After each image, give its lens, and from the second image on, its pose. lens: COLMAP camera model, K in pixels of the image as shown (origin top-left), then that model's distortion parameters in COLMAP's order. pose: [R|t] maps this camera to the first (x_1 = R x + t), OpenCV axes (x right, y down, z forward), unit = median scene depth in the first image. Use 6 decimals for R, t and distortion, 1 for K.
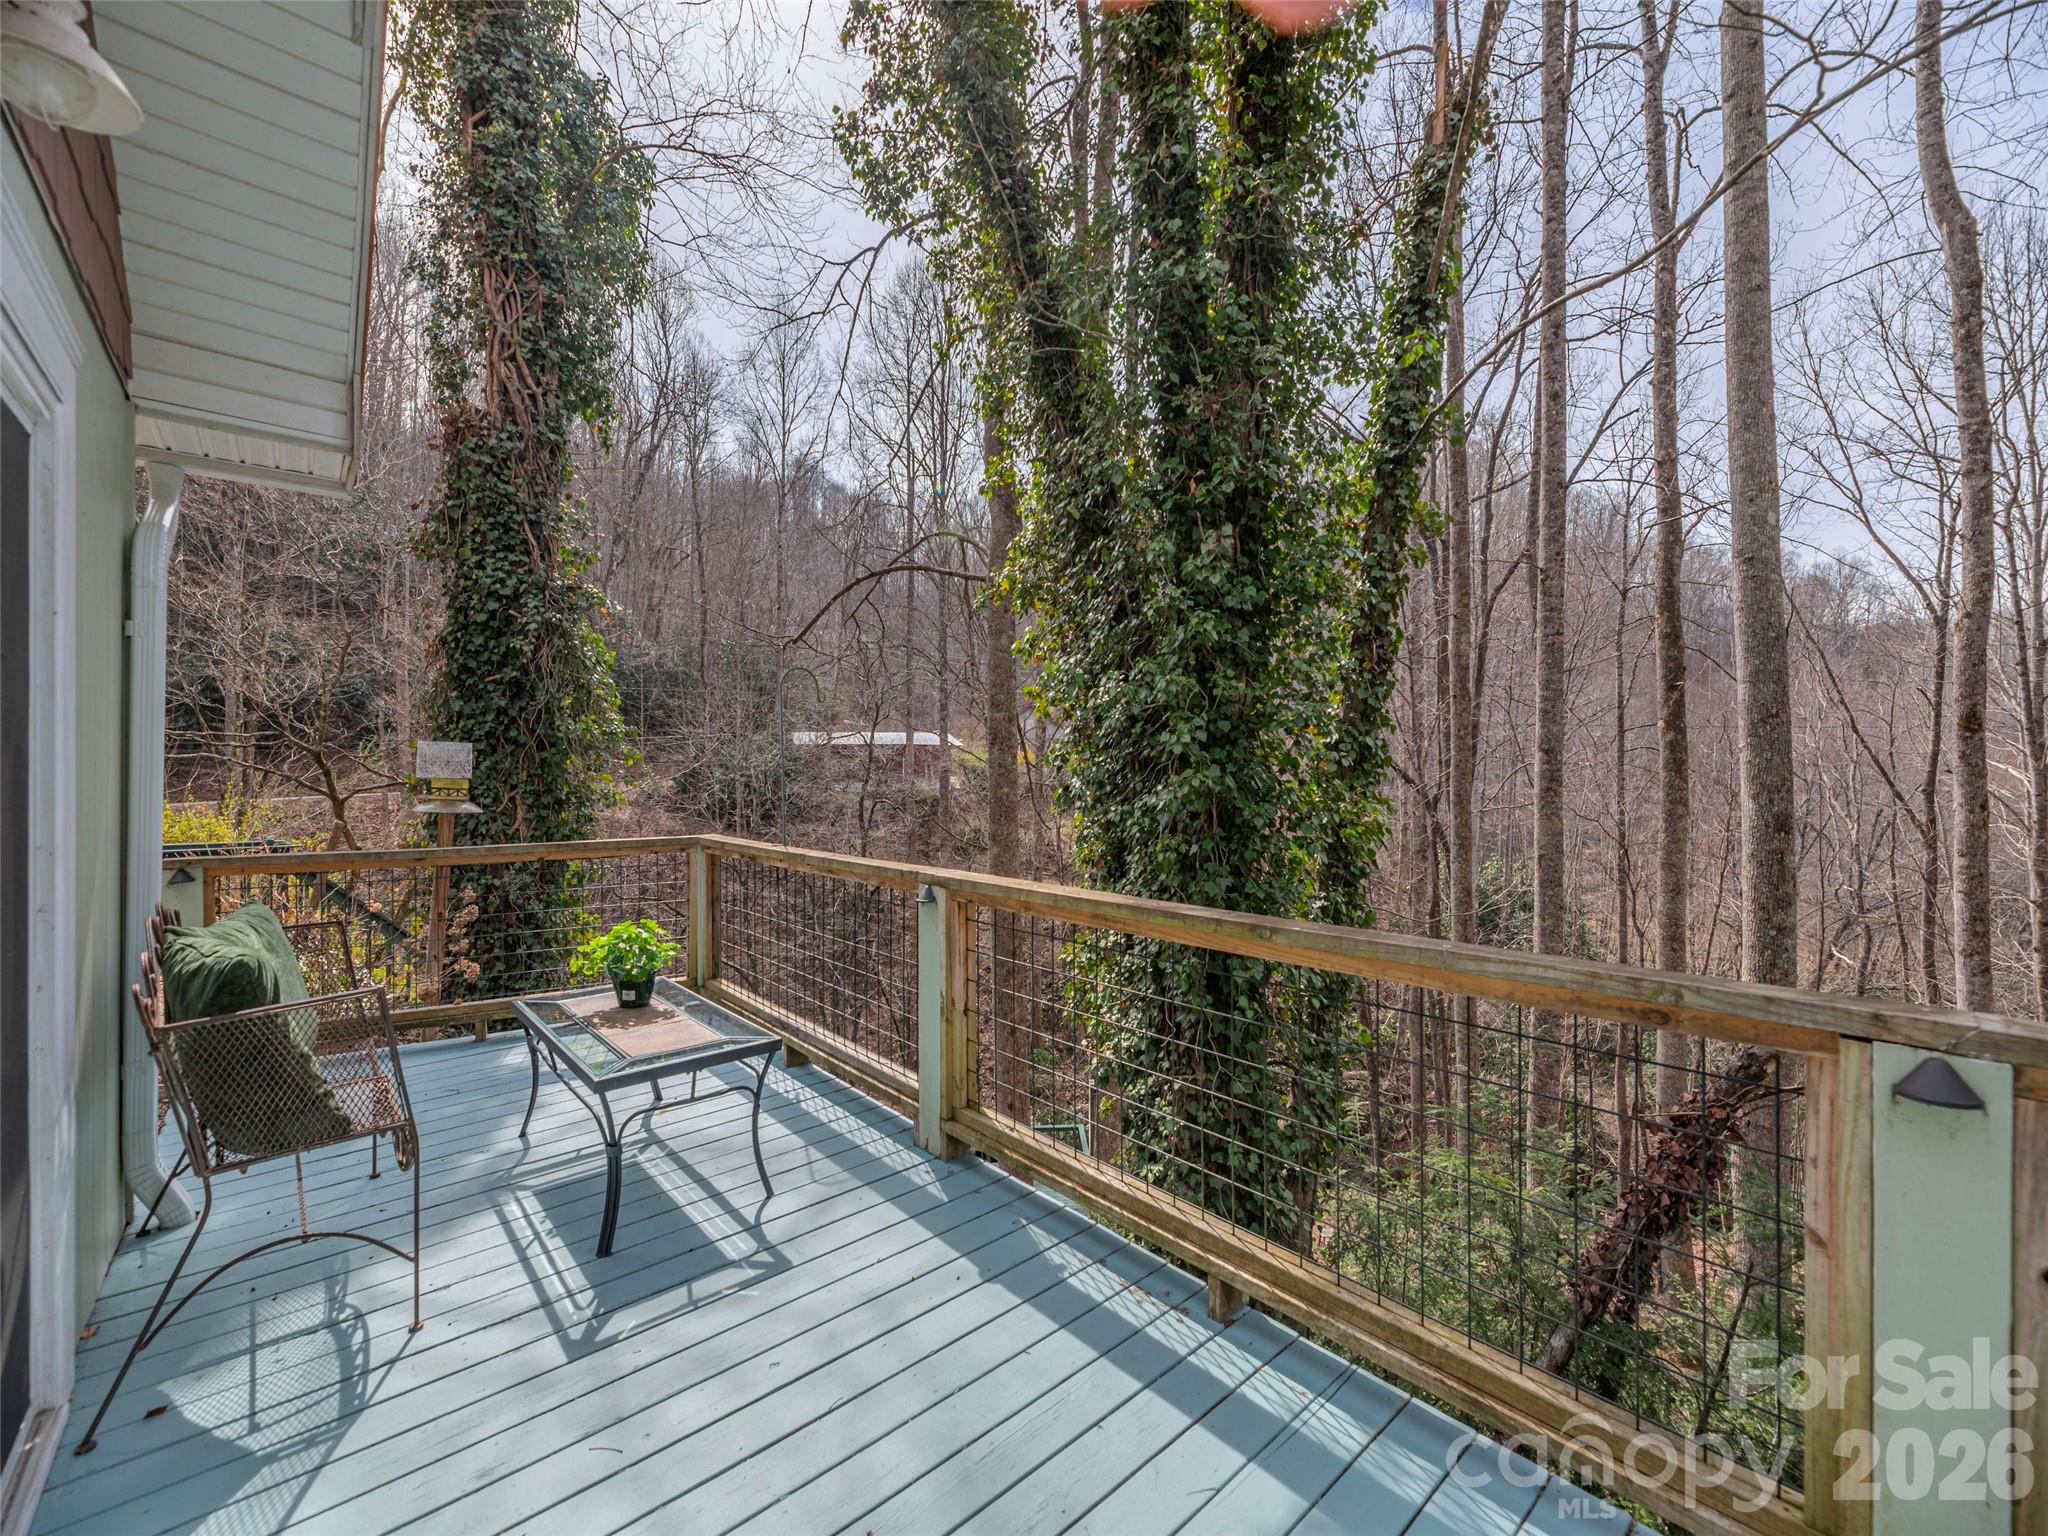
lens RADIAL K [[848.1, 0, 1025.4], [0, 848.1, 771.6], [0, 0, 1]] dist [-0.001082, -0.000131]
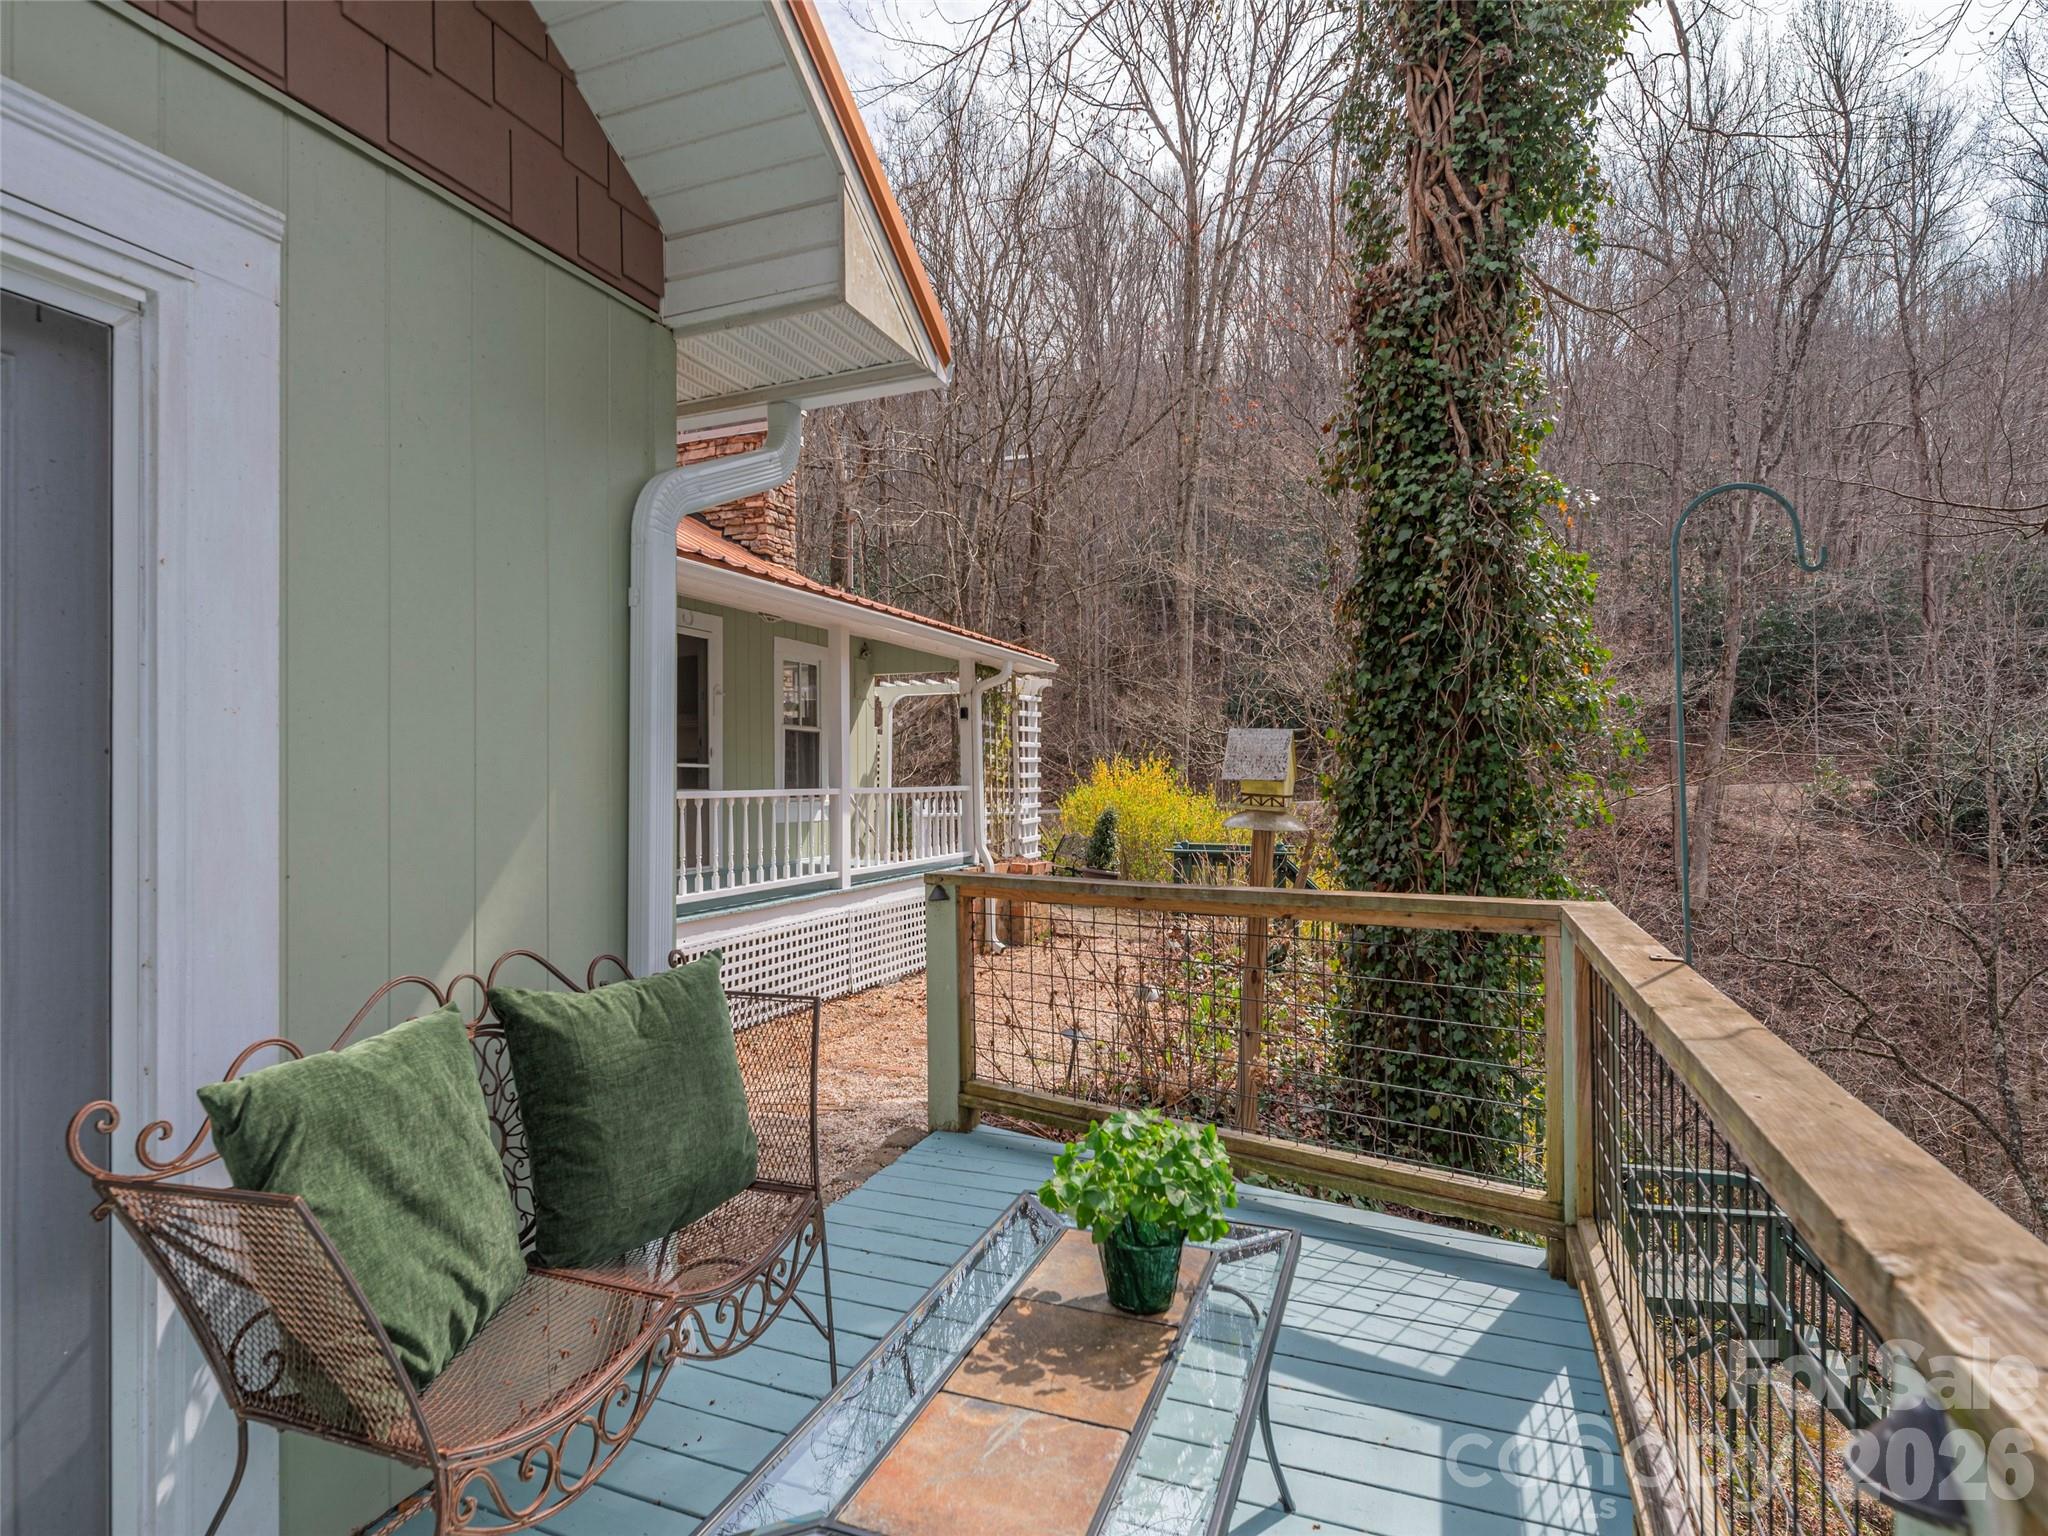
lens RADIAL K [[1041.0, 0, 1021.5], [0, 1041.0, 763.4], [0, 0, 1]] dist [-0.003112, 0.000342]
pose [[0.449176, -0.011397, -0.893371, 0.000095], [0.006777, 0.999933, -0.009349, 0.000490], [0.893418, -0.001855, 0.449223, 0.314904]]
